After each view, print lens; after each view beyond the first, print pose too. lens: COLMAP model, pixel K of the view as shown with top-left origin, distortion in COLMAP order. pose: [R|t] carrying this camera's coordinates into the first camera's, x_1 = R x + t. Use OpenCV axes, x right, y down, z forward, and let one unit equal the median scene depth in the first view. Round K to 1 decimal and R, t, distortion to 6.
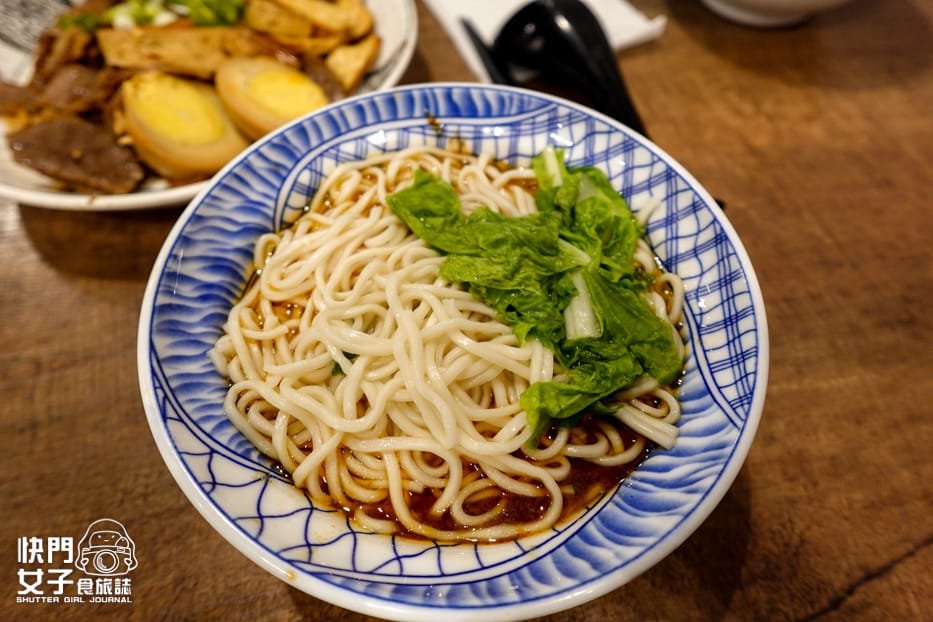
lens RADIAL K [[519.4, 0, 466.9], [0, 519.4, 305.3], [0, 0, 1]] dist [-0.004794, 0.002167]
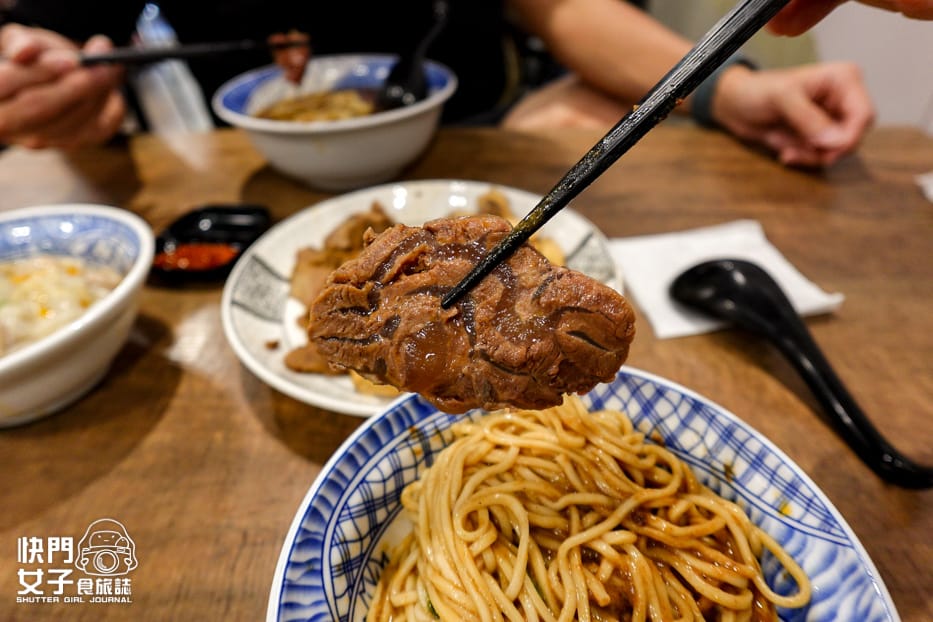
lens RADIAL K [[519.4, 0, 468.6], [0, 519.4, 308.5], [0, 0, 1]] dist [-0.004794, 0.002167]
pose [[0.813582, -0.400574, 0.421455, -0.392624], [0.520768, 0.824396, -0.221746, -0.333150], [-0.258621, 0.399889, 0.879320, -0.053590]]
